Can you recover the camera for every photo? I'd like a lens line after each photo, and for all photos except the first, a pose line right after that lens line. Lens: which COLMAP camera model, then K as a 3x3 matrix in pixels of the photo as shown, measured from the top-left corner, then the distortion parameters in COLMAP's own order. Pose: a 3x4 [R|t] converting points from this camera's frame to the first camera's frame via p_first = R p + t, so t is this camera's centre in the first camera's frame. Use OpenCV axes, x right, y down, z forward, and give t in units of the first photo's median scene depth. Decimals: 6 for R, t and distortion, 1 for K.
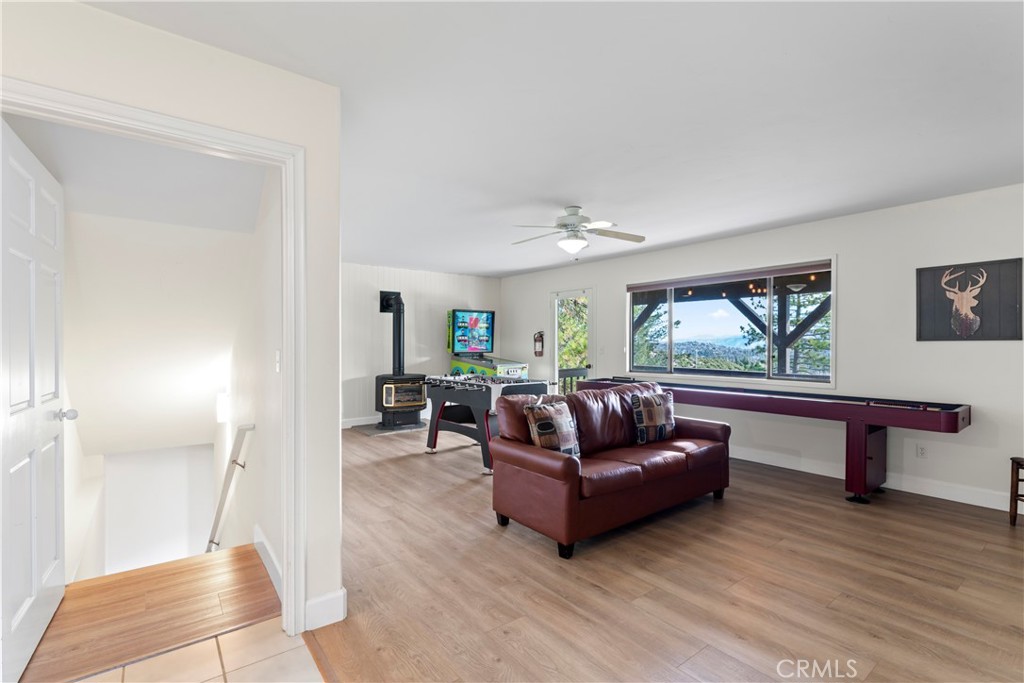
lens RADIAL K [[472.0, 0, 518.6], [0, 472.0, 345.9], [0, 0, 1]] dist [-0.001891, -0.000333]
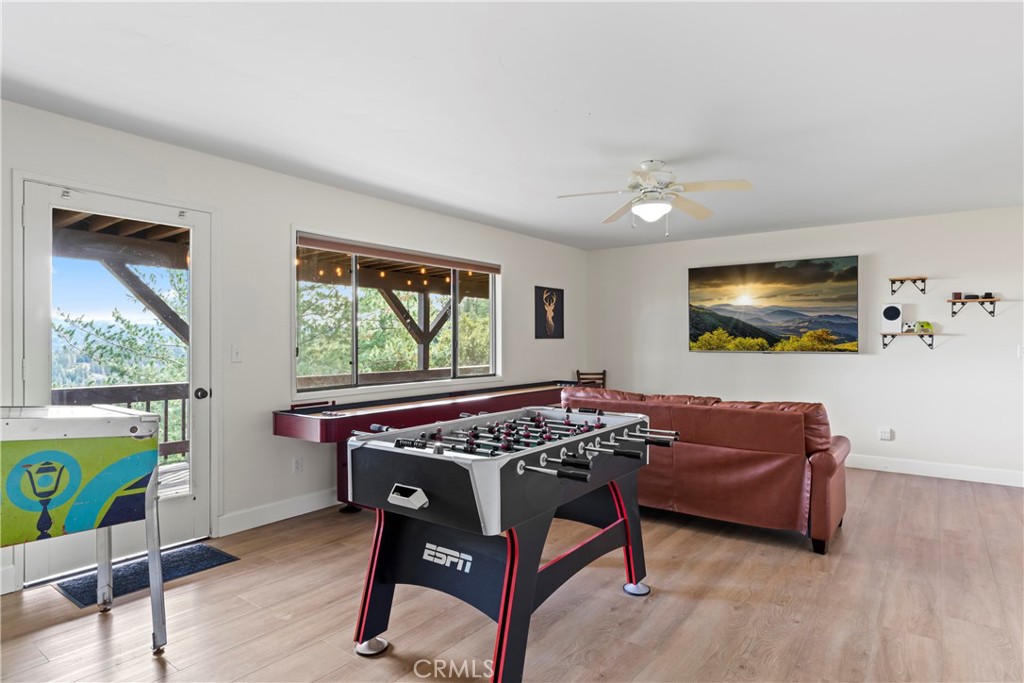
lens RADIAL K [[571.9, 0, 493.6], [0, 571.9, 358.4], [0, 0, 1]] dist [-0.005552, -0.004260]
pose [[-0.249100, -0.026685, 0.968110, -0.780827], [0.008139, 0.999527, 0.029645, -0.003721], [-0.968444, 0.015264, -0.248765, 1.638423]]
